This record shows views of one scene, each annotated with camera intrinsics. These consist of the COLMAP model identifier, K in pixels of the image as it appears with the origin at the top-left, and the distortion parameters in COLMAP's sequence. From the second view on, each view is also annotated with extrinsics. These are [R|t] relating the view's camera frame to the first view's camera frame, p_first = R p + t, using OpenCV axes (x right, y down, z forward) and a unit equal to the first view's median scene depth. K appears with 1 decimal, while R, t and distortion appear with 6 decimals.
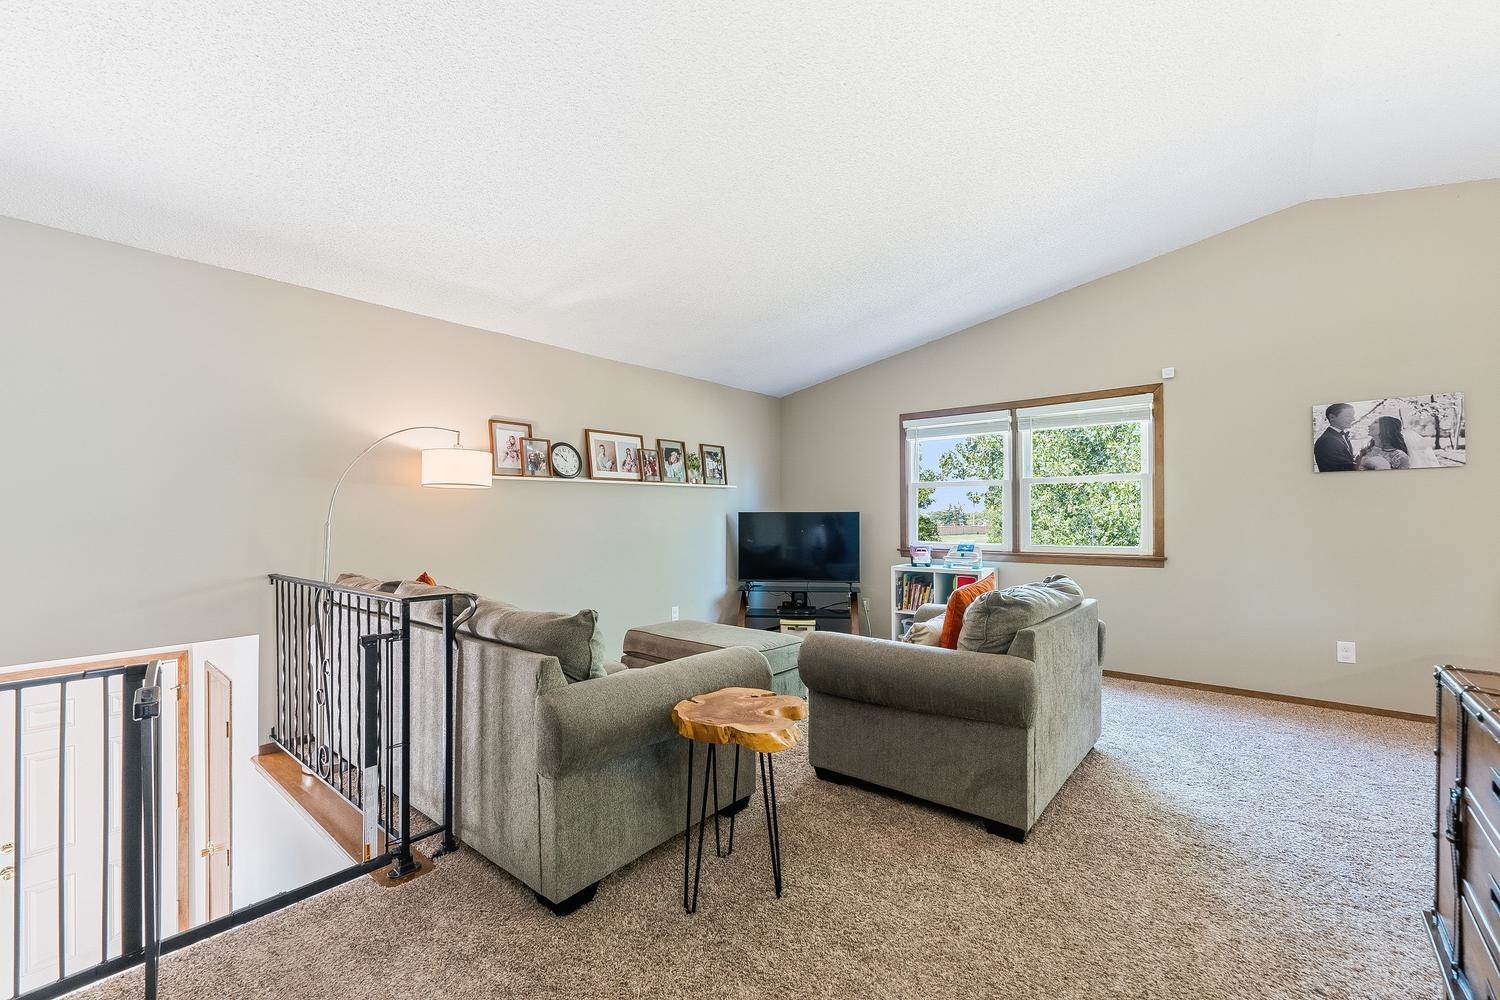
lens RADIAL K [[598.3, 0, 744.2], [0, 598.3, 510.6], [0, 0, 1]] dist [-0.001172, -0.000304]
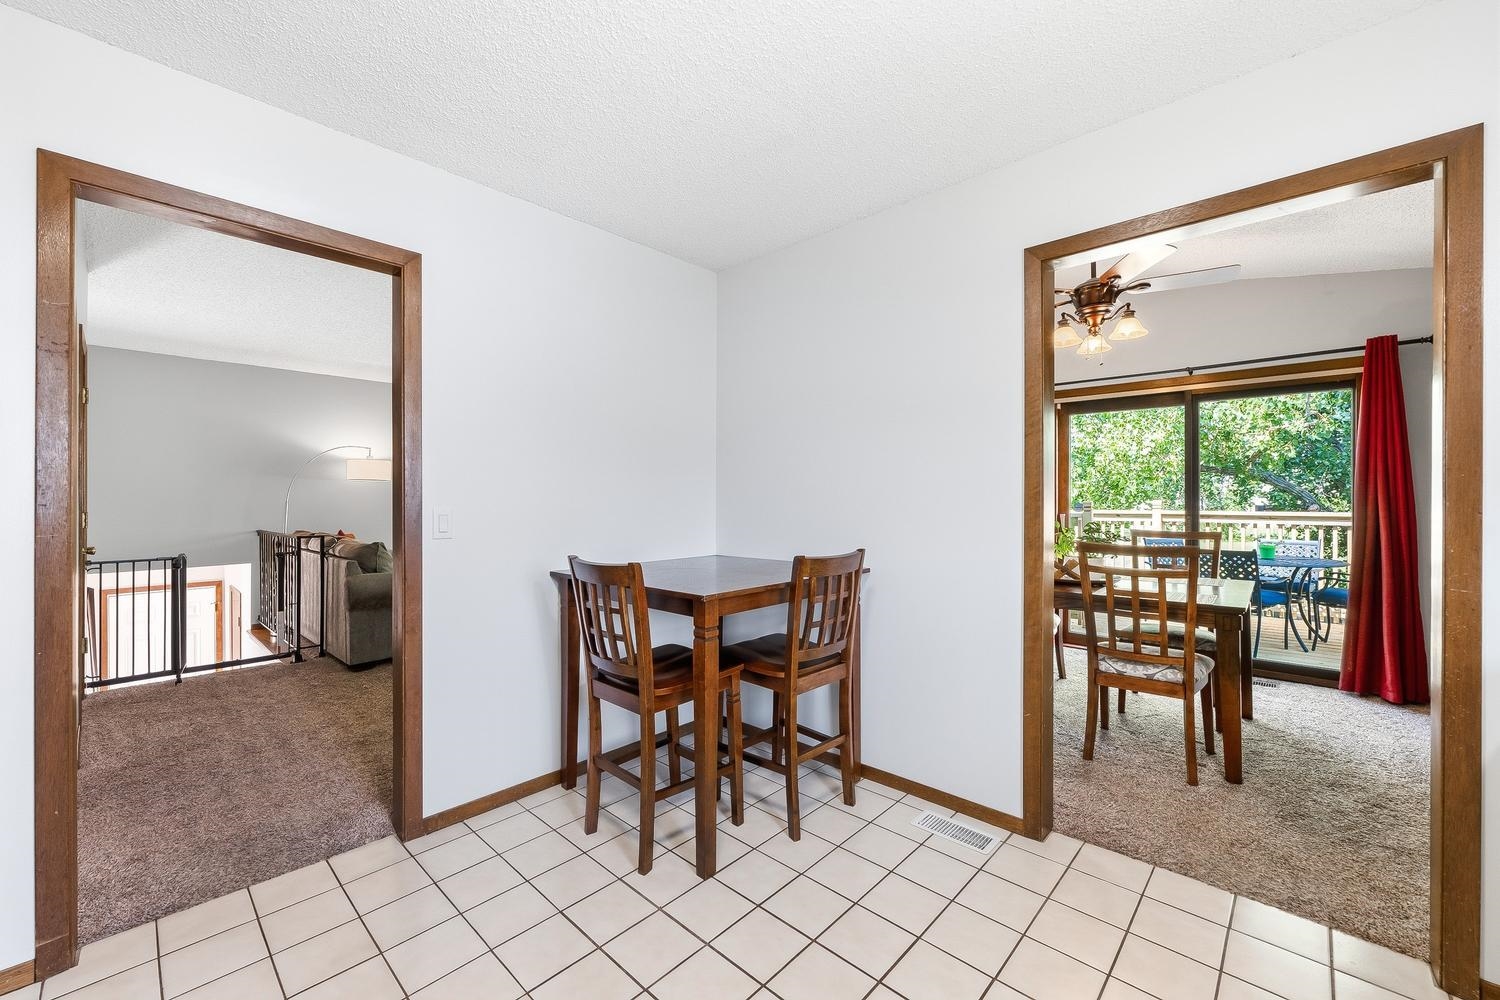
lens RADIAL K [[598.3, 0, 755.8], [0, 598.3, 500.6], [0, 0, 1]] dist [-0.001172, -0.000304]
pose [[0.998064, -0.003772, -0.062076, 1.174156], [0.004731, 0.999872, 0.015312, -0.005131], [0.062010, -0.015576, 0.997954, -1.006911]]
